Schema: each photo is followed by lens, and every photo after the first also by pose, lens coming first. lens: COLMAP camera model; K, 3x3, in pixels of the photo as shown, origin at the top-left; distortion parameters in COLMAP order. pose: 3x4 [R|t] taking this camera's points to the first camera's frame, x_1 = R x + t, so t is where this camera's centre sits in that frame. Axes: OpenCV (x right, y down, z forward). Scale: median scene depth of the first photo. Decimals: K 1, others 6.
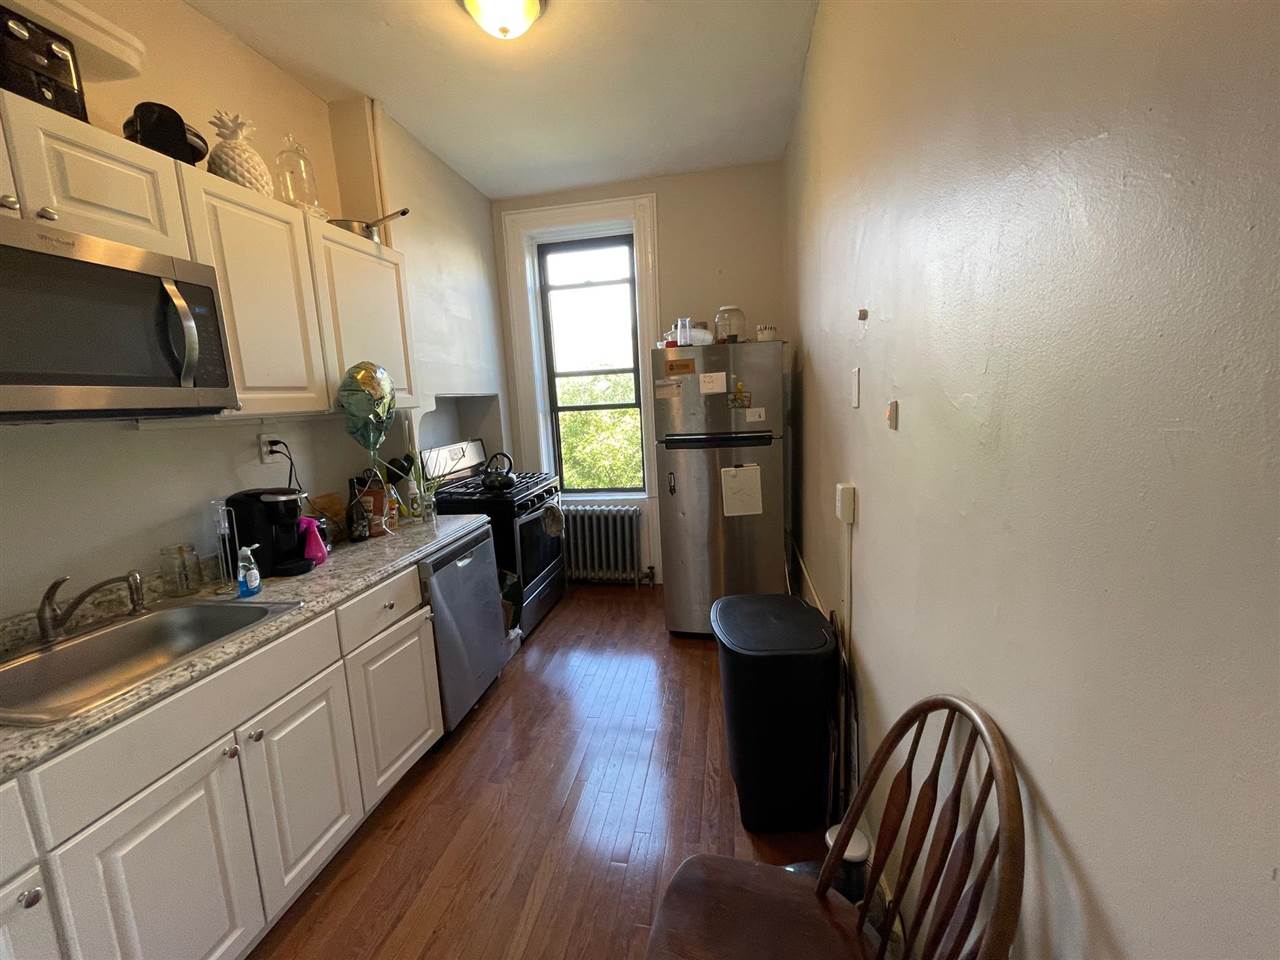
lens RADIAL K [[519.9, 0, 638.6], [0, 519.9, 474.4], [0, 0, 1]] dist [-0.002831, -0.000104]
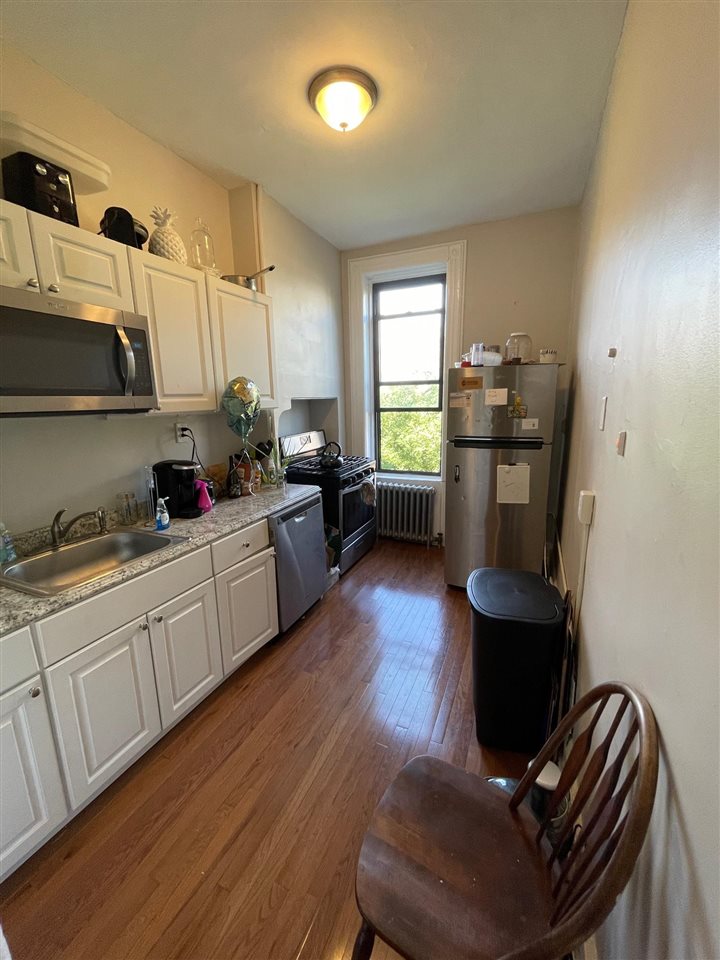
lens RADIAL K [[389.9, 0, 360.7], [0, 389.9, 479.7], [0, 0, 1]] dist [-0.002831, -0.000104]
pose [[0.971459, 0.080031, -0.223298, 0.072076], [-0.064576, 0.995038, 0.075689, -0.038129], [0.228248, -0.059109, 0.971807, -0.001066]]
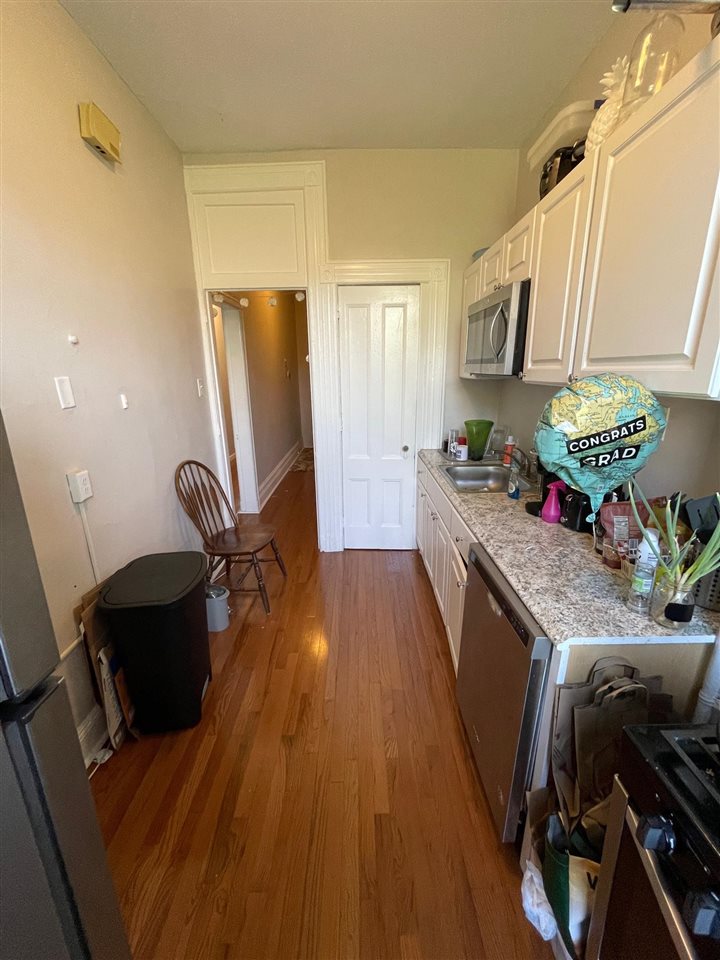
lens RADIAL K [[389.9, 0, 360.7], [0, 389.9, 475.7], [0, 0, 1]] dist [-0.002831, -0.000104]
pose [[-0.982696, 0.104214, -0.153130, -0.104143], [0.033712, 0.913532, 0.405368, -0.287464], [0.182134, 0.393191, -0.901237, 1.728654]]
